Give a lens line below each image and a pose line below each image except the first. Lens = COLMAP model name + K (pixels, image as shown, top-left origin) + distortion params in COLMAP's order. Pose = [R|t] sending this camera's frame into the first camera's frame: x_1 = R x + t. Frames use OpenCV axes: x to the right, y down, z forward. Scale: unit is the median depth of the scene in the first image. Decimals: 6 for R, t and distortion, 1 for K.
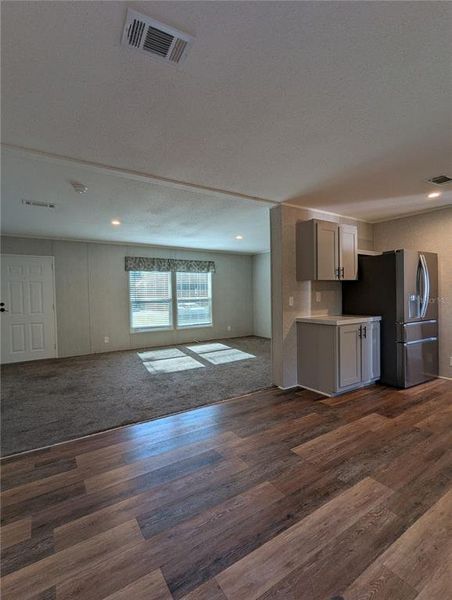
lens RADIAL K [[285.0, 0, 227.5], [0, 285.0, 299.6], [0, 0, 1]] dist [0.002447, -0.000452]
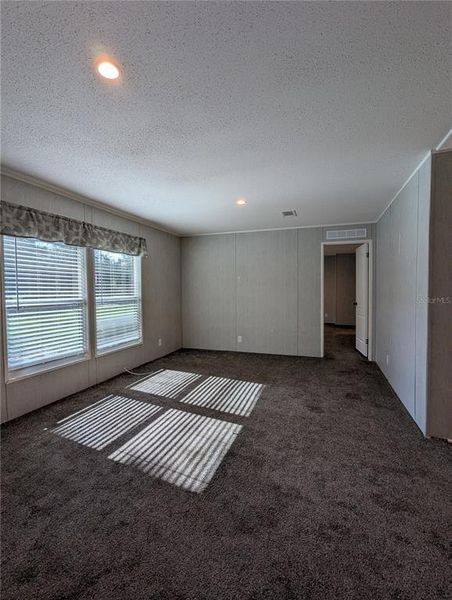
lens RADIAL K [[286.6, 0, 230.0], [0, 286.6, 298.0], [0, 0, 1]] dist [-0.000644, 0.000190]
pose [[0.792291, -0.013840, 0.609986, -0.555066], [0.010733, 0.999904, 0.008746, -0.015857], [-0.610049, -0.000382, 0.792364, 0.760228]]
